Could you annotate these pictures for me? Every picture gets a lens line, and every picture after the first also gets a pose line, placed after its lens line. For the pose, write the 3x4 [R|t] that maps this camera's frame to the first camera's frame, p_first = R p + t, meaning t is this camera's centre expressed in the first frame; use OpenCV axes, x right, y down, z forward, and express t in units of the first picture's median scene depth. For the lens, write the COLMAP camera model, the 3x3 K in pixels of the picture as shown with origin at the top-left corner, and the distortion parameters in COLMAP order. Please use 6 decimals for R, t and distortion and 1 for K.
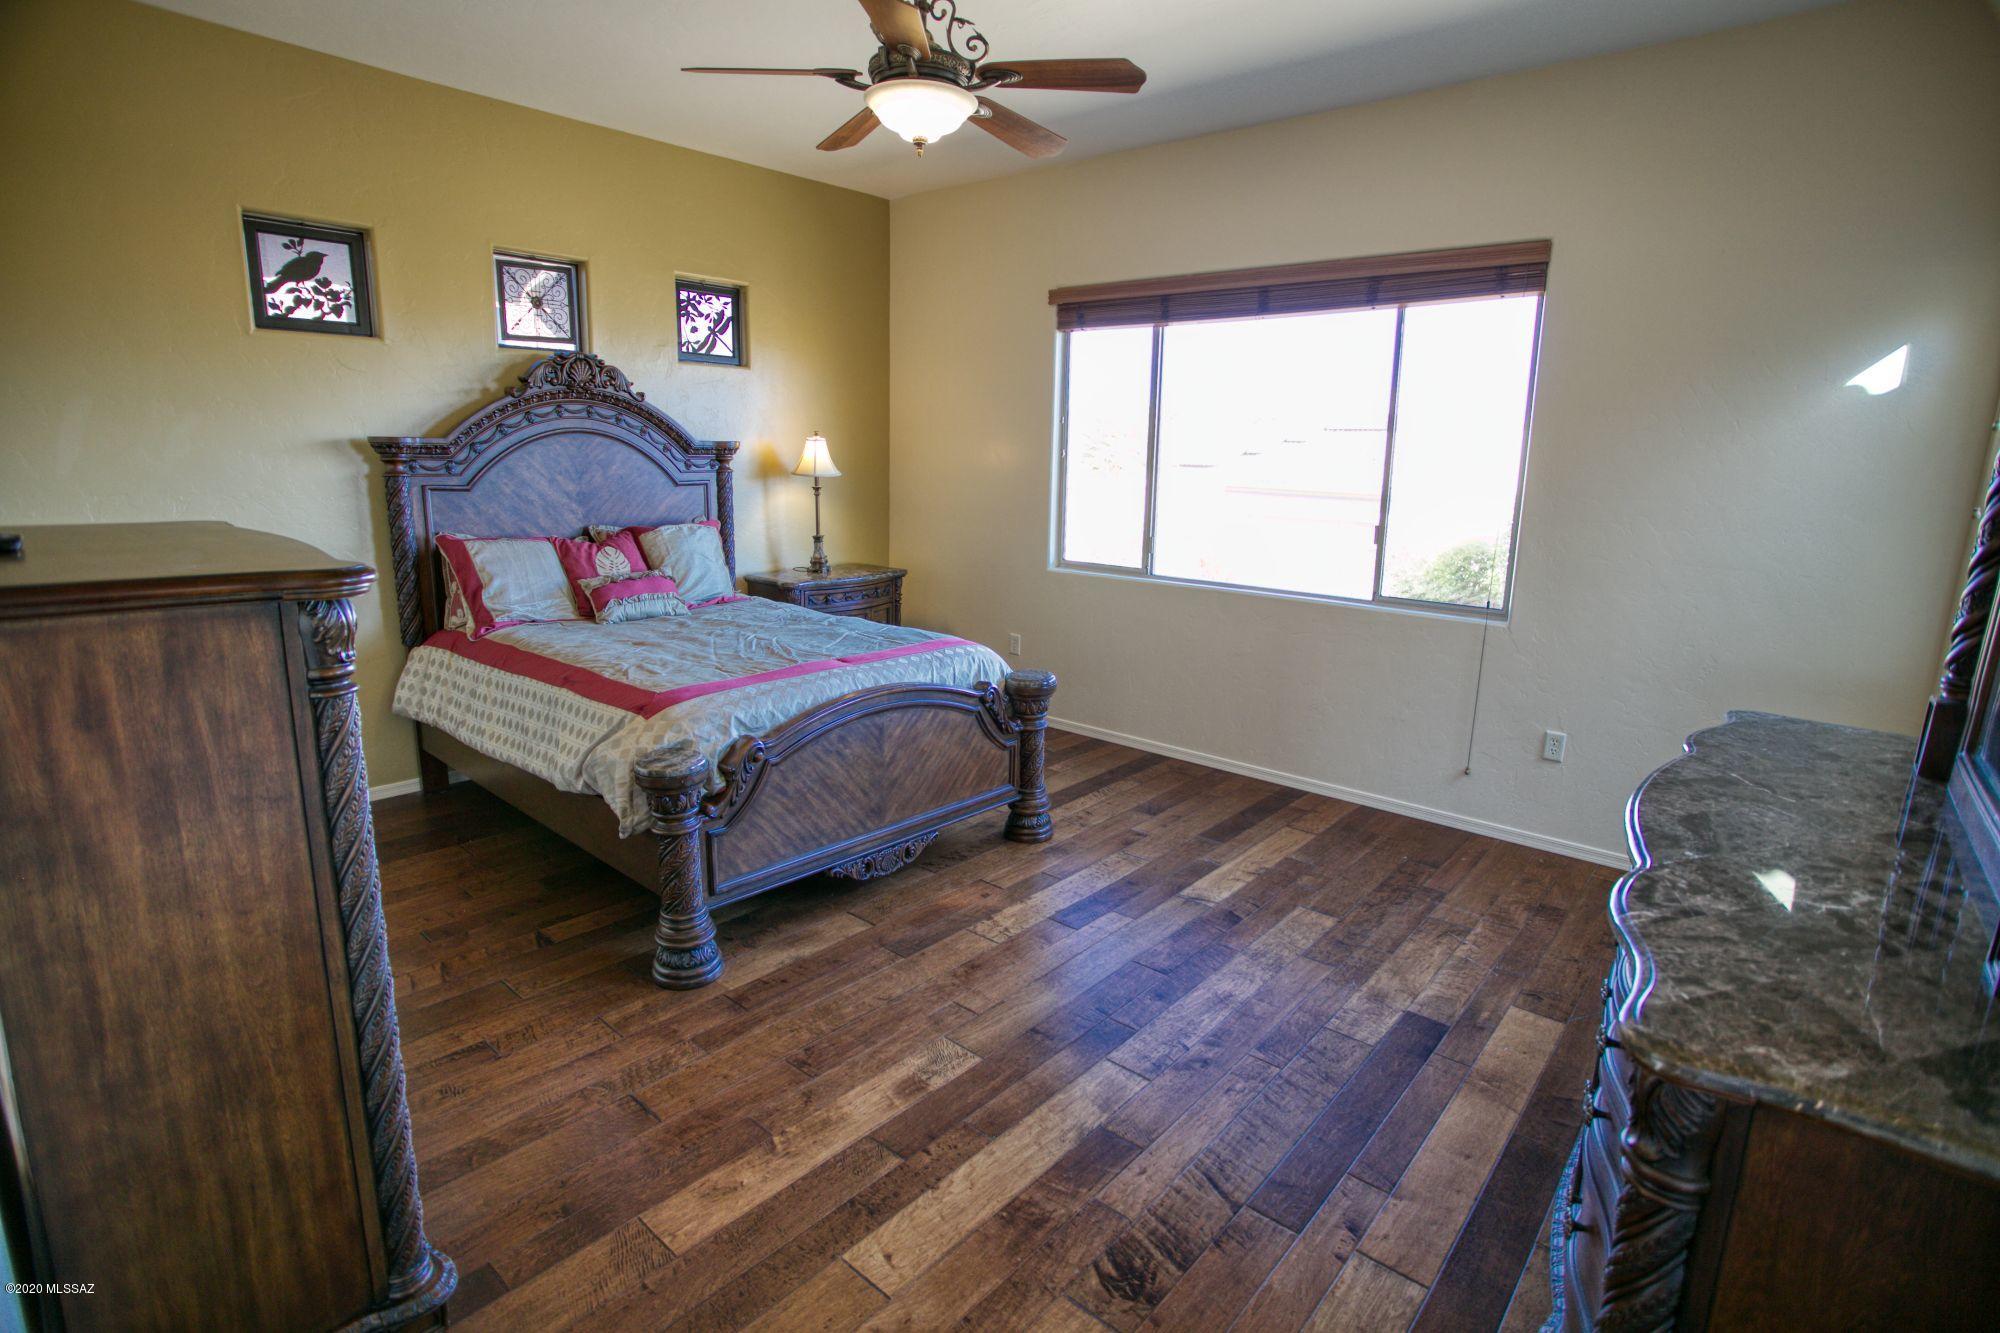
lens RADIAL K [[977.9, 0, 1017.8], [0, 977.9, 674.9], [0, 0, 1]] dist [-0.065691, 0.026805]
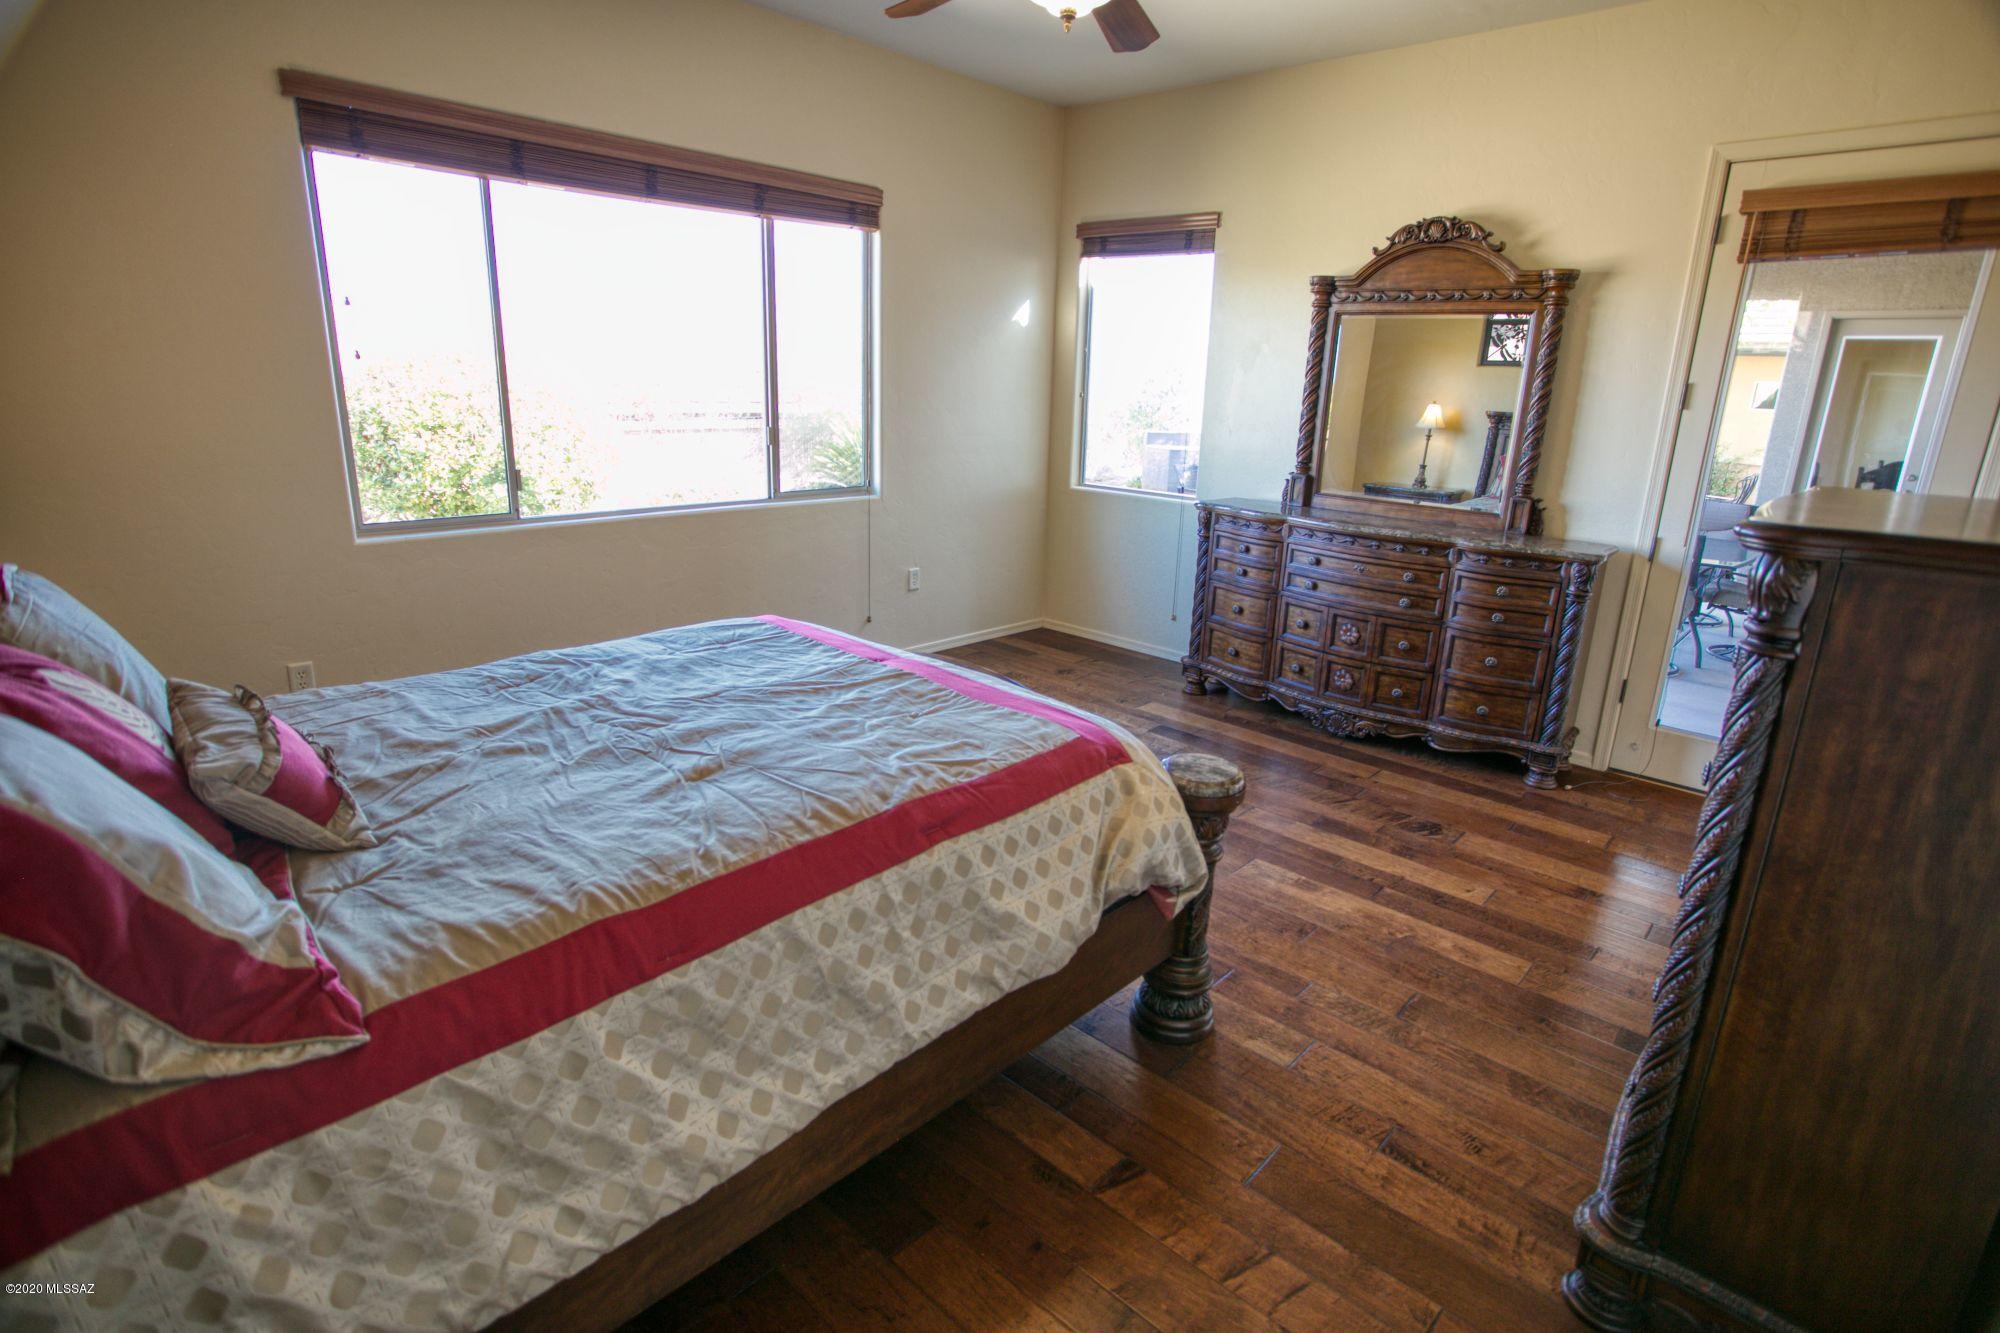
lens RADIAL K [[977.9, 0, 1015.9], [0, 977.9, 661.6], [0, 0, 1]] dist [-0.065691, 0.026805]
pose [[0.035061, -0.299421, 0.953477, -0.761837], [0.188431, 0.938932, 0.287924, -0.179662], [-0.981460, 0.169569, 0.089340, 0.730158]]
